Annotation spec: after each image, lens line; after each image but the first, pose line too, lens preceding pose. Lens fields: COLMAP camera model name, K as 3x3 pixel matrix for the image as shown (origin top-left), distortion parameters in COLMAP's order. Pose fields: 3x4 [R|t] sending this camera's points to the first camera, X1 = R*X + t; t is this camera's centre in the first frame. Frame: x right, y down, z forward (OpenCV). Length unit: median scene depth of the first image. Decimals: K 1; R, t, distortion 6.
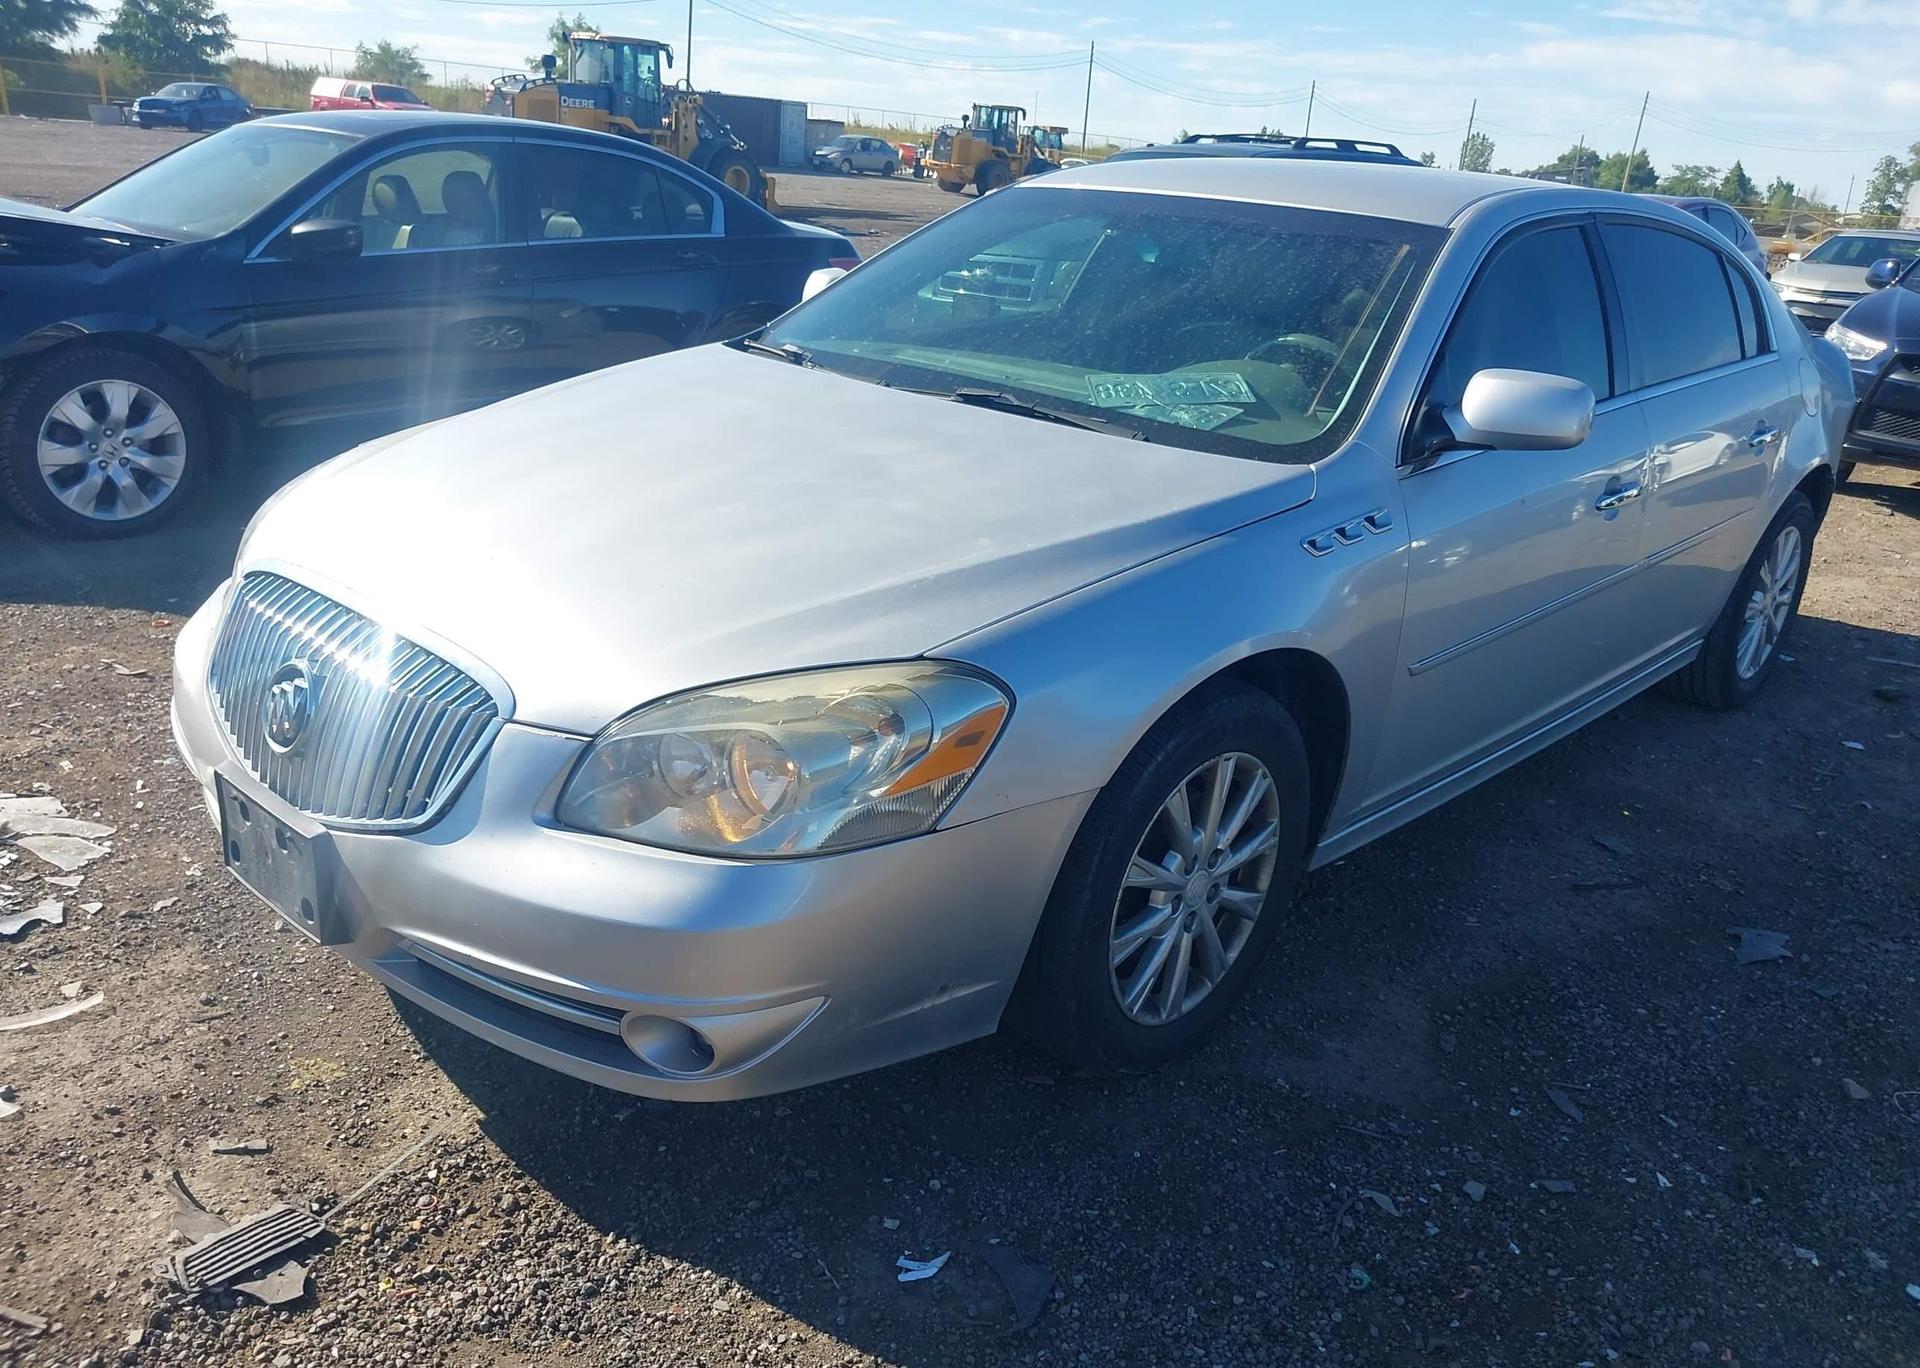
lens RADIAL K [[1630.1, 0, 967.6], [0, 1630.1, 640.5], [0, 0, 1]] dist [0.001912, 0.007255]
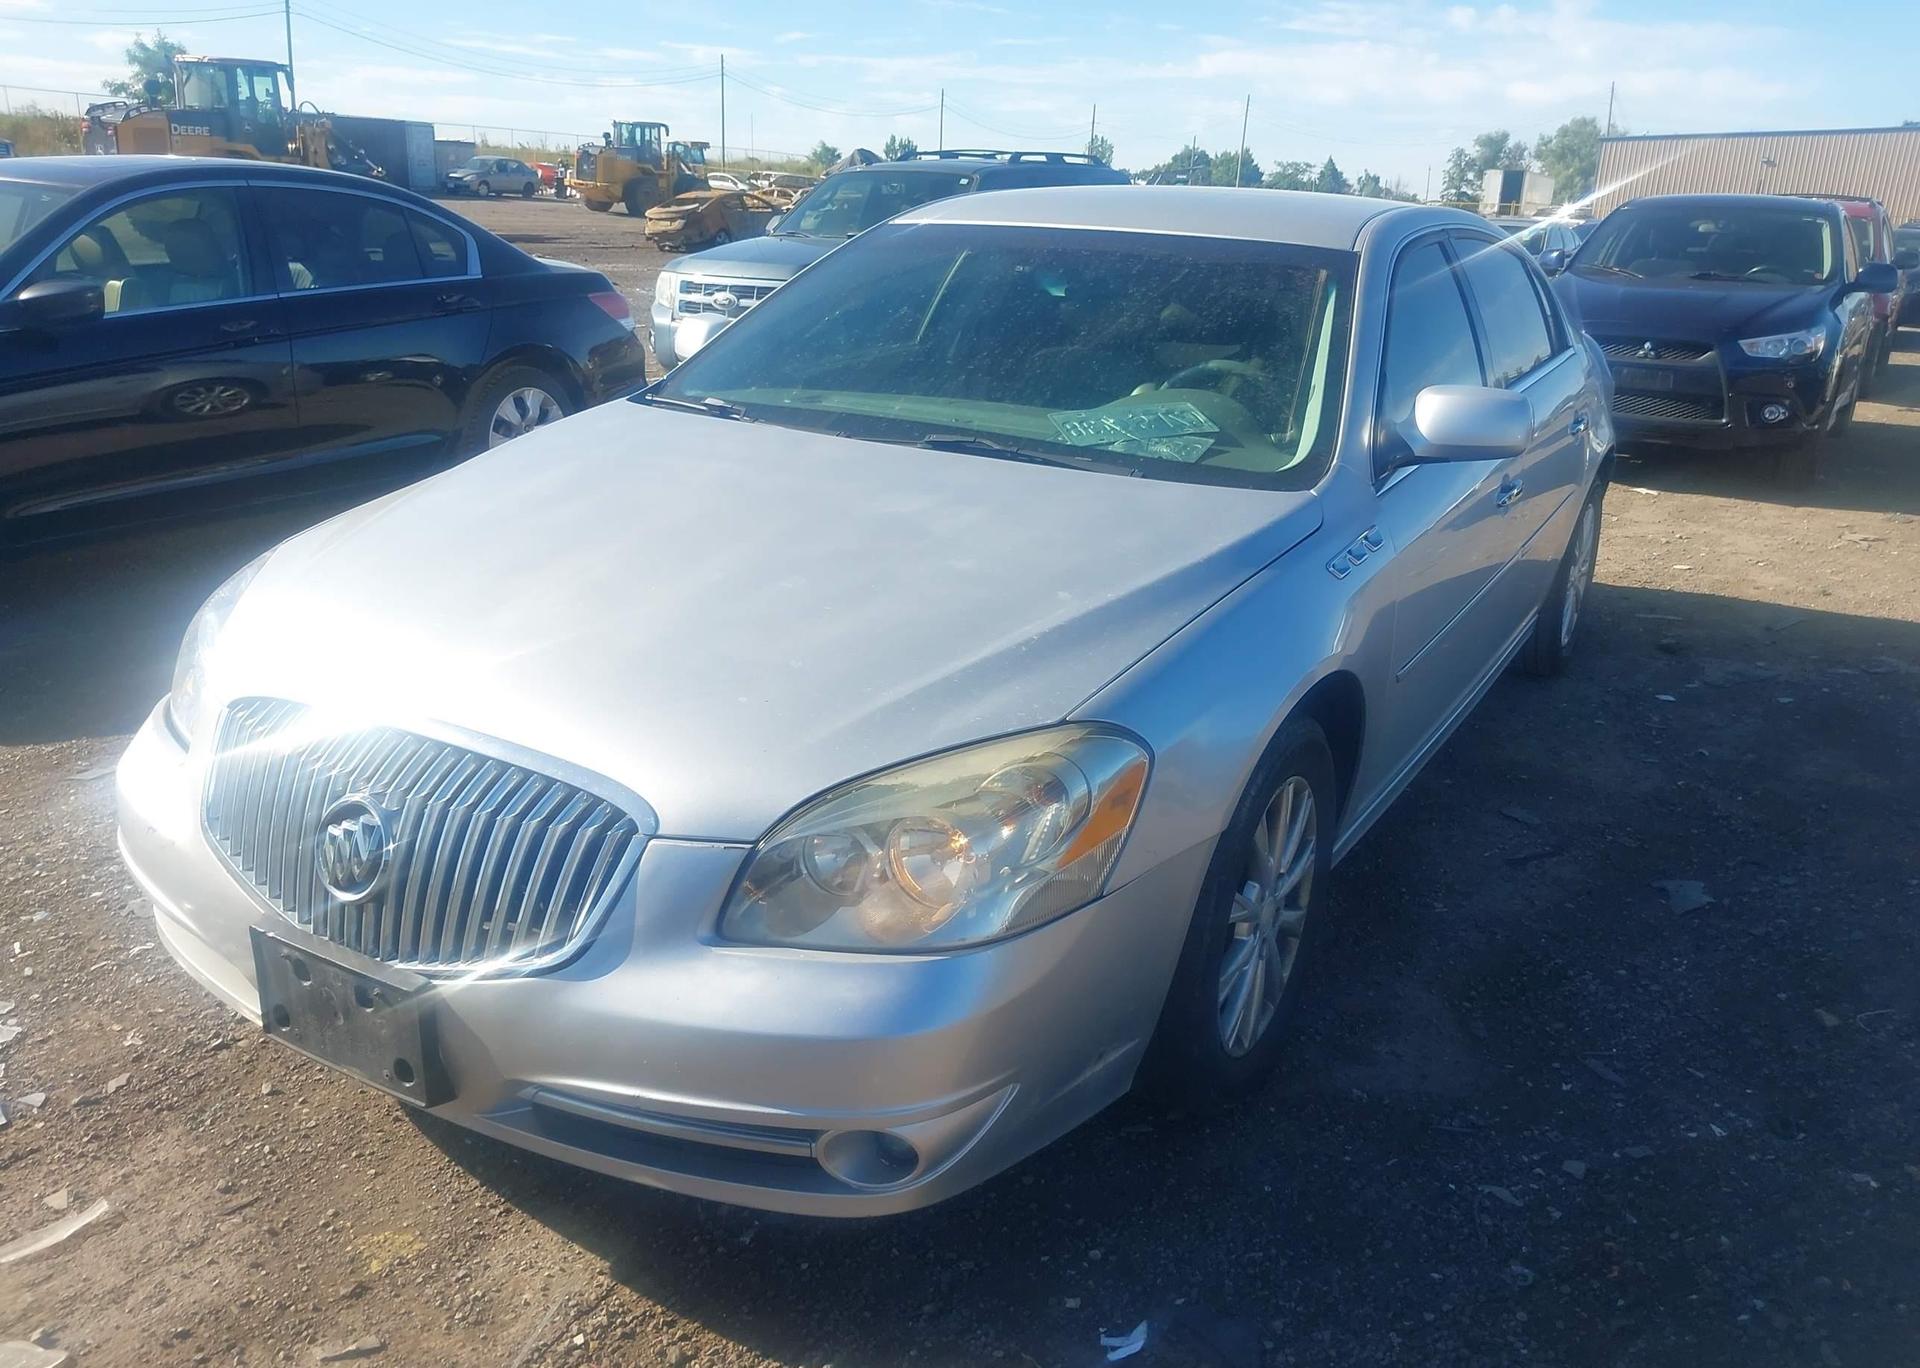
lens RADIAL K [[1635.5, 0, 957.0], [0, 1635.5, 618.2], [0, 0, 1]] dist [0.016009, -0.017811]
pose [[0.971510, -0.090557, 0.219017, -0.231270], [0.094349, 0.995515, -0.006897, -0.039207], [-0.217410, 0.027364, 0.975697, 0.037983]]
